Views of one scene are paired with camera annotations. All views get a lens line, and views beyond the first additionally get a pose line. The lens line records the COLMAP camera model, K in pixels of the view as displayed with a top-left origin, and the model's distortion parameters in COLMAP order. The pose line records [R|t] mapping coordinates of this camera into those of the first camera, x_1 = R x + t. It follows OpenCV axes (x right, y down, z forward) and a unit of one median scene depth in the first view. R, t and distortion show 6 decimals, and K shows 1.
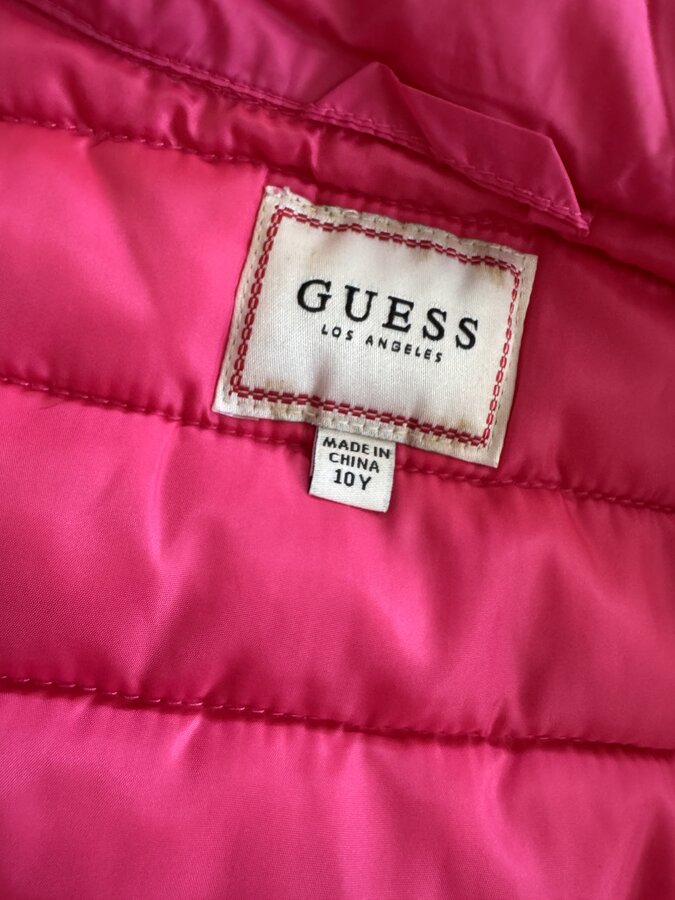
lens RADIAL K [[628.4, 0, 344.7], [0, 628.4, 444.1], [0, 0, 1]] dist [-0.014157, 0.004595]
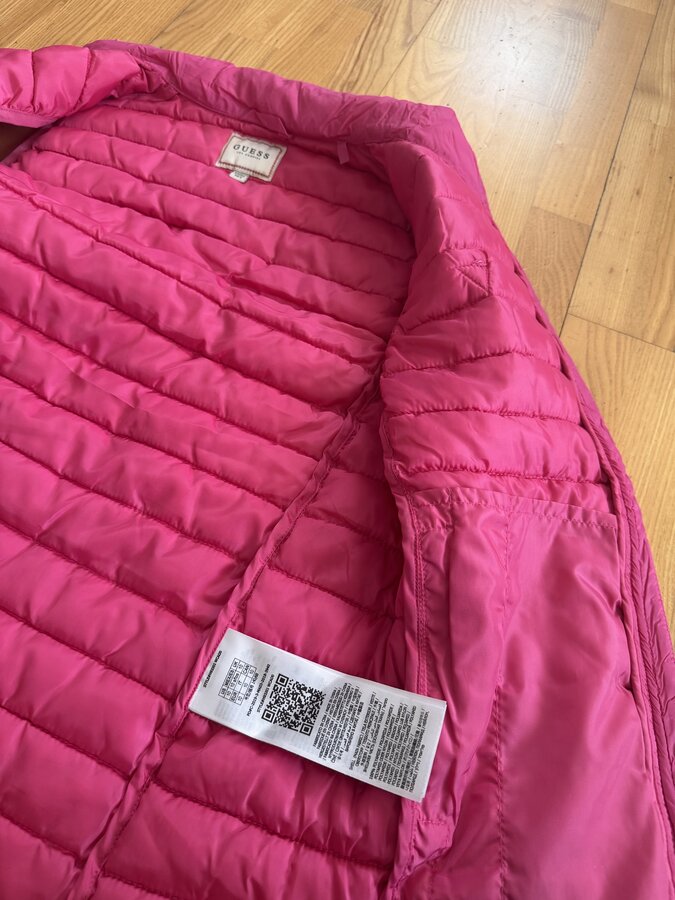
lens RADIAL K [[628.4, 0, 334.9], [0, 628.4, 454.8], [0, 0, 1]] dist [-0.014157, 0.004595]
pose [[0.982942, 0.072291, -0.169113, 1.811646], [-0.116308, 0.956627, -0.267090, 3.488906], [0.142470, 0.282203, 0.948717, -3.088835]]
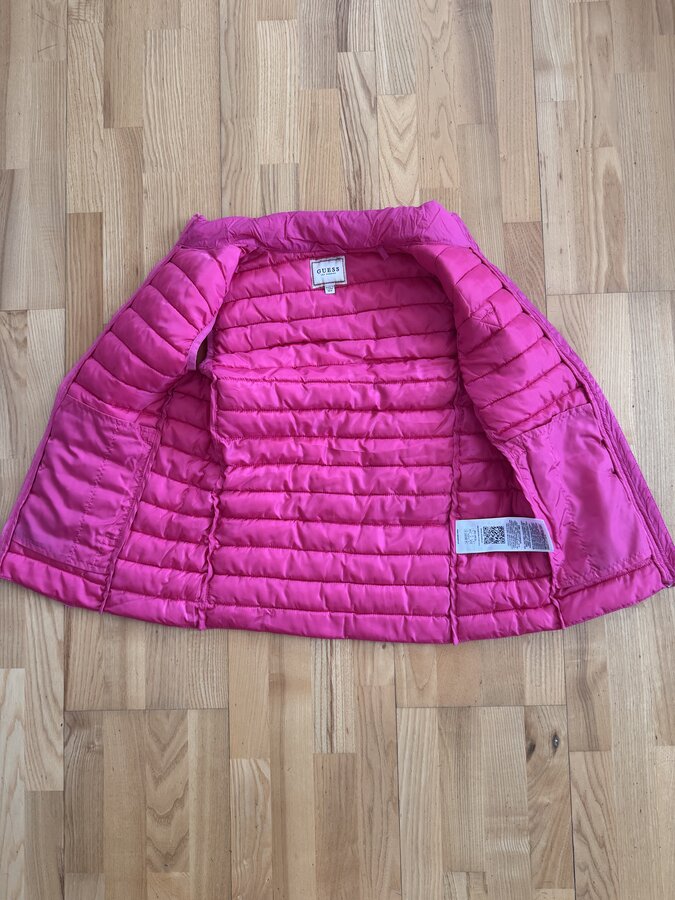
lens RADIAL K [[628.4, 0, 316.6], [0, 628.4, 449.7], [0, 0, 1]] dist [-0.014157, 0.004595]
pose [[0.932224, -0.283718, -0.224639, 1.181412], [0.316998, 0.939649, 0.128731, 0.958388], [0.174558, -0.191216, 0.965902, -7.938564]]
